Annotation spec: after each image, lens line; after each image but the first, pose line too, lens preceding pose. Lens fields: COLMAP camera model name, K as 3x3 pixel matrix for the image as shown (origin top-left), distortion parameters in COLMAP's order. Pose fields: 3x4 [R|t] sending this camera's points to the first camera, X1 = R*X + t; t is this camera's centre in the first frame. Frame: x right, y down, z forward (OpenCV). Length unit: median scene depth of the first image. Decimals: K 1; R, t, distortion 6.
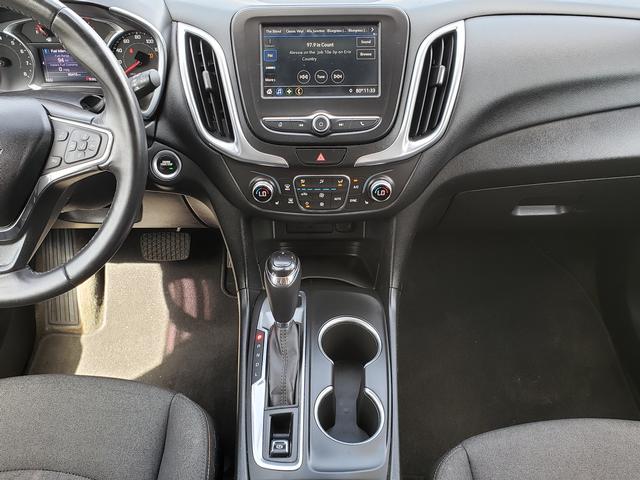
lens RADIAL K [[480.1, 0, 315.3], [0, 480.1, 243.5], [0, 0, 1]] dist [0.022111, -0.056502]
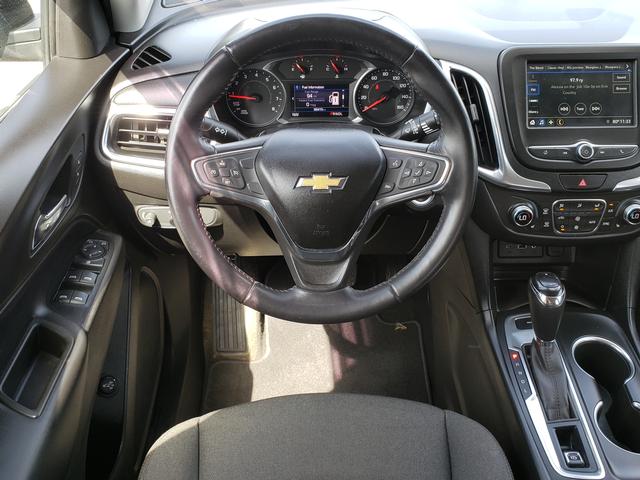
lens RADIAL K [[480.1, 0, 314.1], [0, 480.1, 256.4], [0, 0, 1]] dist [0.022111, -0.056502]
pose [[0.999955, -0.009337, -0.001394, -0.579695], [0.009258, 0.998772, -0.048663, 0.028664], [0.001847, 0.048648, 0.998814, -0.054986]]
